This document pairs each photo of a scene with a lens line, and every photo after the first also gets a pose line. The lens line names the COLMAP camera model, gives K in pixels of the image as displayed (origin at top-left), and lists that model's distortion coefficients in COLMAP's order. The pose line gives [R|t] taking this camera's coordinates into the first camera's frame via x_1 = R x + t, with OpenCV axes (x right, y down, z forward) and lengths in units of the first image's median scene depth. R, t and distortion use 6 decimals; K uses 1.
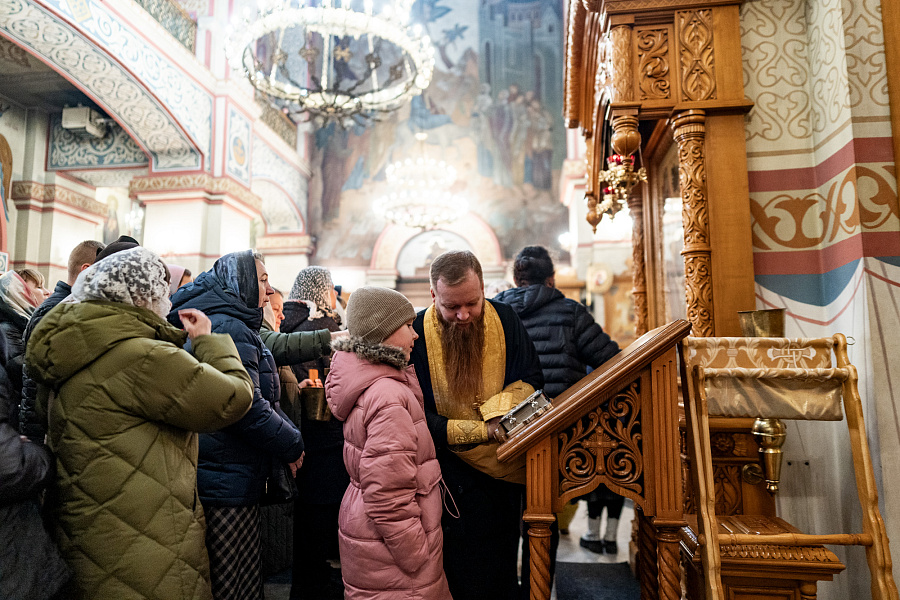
lens RADIAL K [[598.1, 0, 453.5], [0, 598.1, 300.7], [0, 0, 1]] dist [-0.000390, 0.003542]
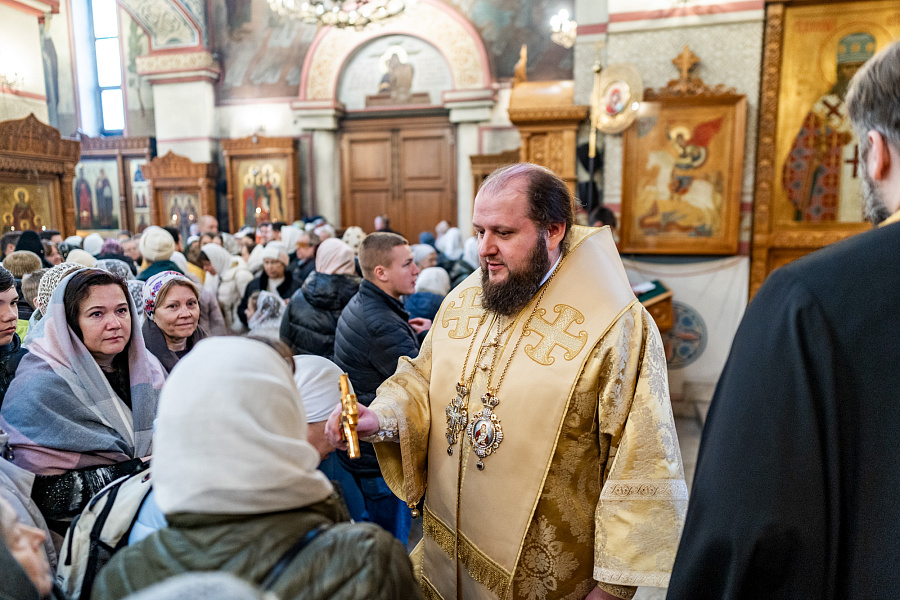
lens RADIAL K [[598.1, 0, 445.6], [0, 598.1, 299.5], [0, 0, 1]] dist [-0.000390, 0.003542]
pose [[0.994814, 0.004430, -0.101611, 0.096583], [0.022140, 0.965663, 0.258853, -0.006157], [0.099269, -0.259760, 0.960557, 0.299036]]
